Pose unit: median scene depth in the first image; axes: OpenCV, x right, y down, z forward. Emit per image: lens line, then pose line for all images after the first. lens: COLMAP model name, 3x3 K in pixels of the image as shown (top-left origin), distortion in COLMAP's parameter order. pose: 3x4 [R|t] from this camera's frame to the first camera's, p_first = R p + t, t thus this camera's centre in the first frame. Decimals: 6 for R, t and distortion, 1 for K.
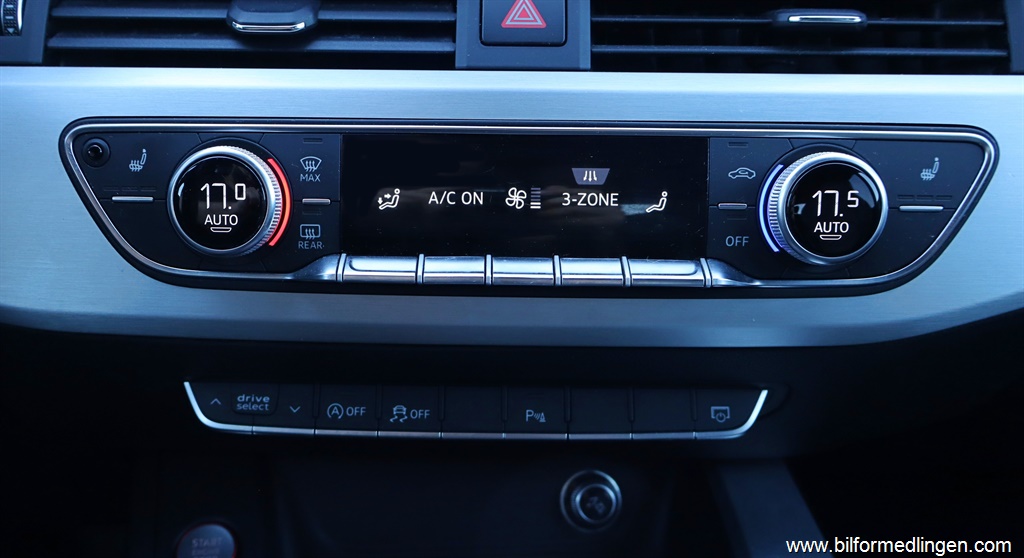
lens RADIAL K [[903.8, 0, 475.1], [0, 903.8, 280.6], [0, 0, 1]] dist [0.004405, 0.000835]
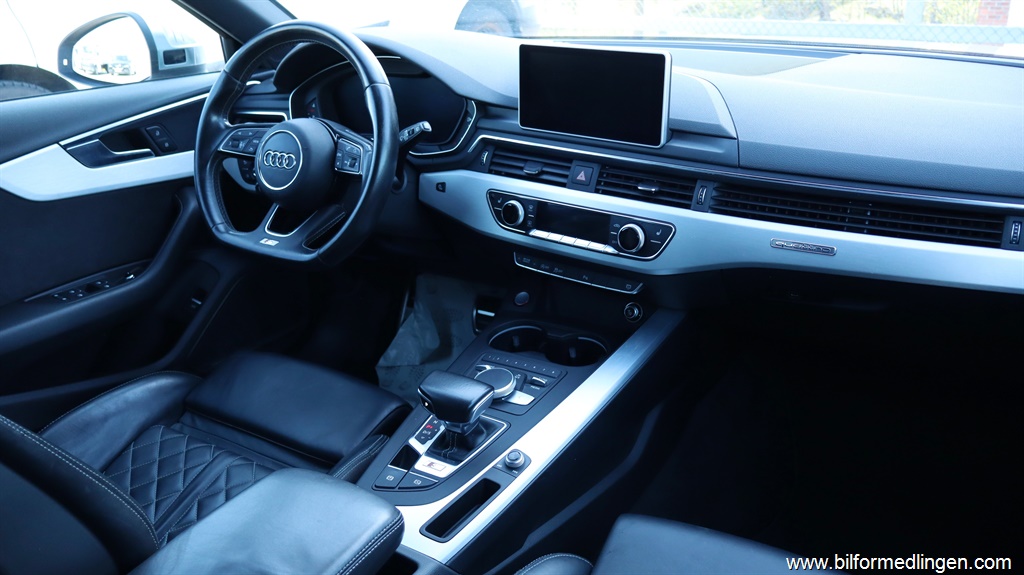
lens RADIAL K [[845.9, 0, 512.0], [0, 845.9, 287.5], [0, 0, 1]] dist [-0.011339, 0.001375]
pose [[0.791568, 0.200224, -0.577347, 2.064388], [-0.107034, 0.975620, 0.191596, -0.499531], [0.601634, -0.089866, 0.793701, -2.186974]]
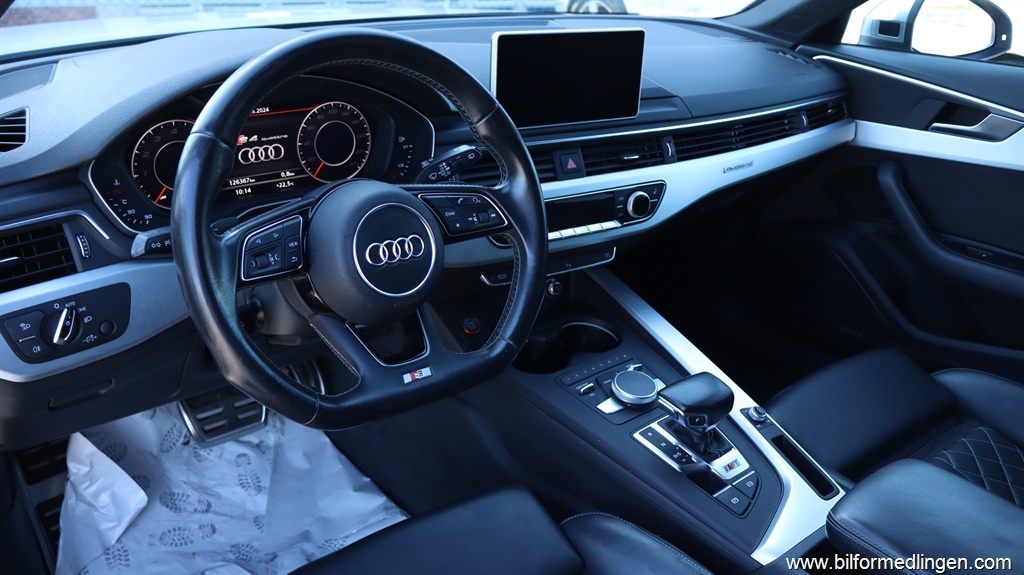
lens RADIAL K [[845.9, 0, 512.0], [0, 845.9, 287.5], [0, 0, 1]] dist [-0.011339, 0.001375]
pose [[0.836025, -0.201434, 0.510379, -2.124189], [0.092299, 0.968549, 0.231073, -0.647515], [-0.540872, -0.146075, 0.828323, -1.950335]]
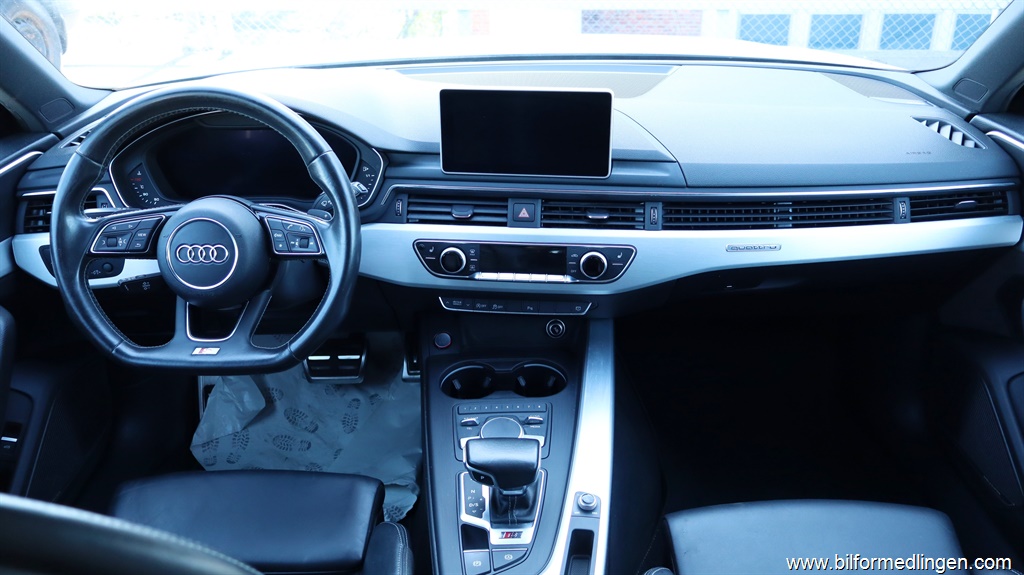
lens RADIAL K [[845.9, 0, 512.0], [0, 845.9, 287.5], [0, 0, 1]] dist [-0.011339, 0.001375]
pose [[0.994917, 0.019226, -0.098848, 0.383434], [0.001544, 0.978578, 0.205872, -0.753580], [0.100688, -0.204978, 0.973574, -2.773527]]
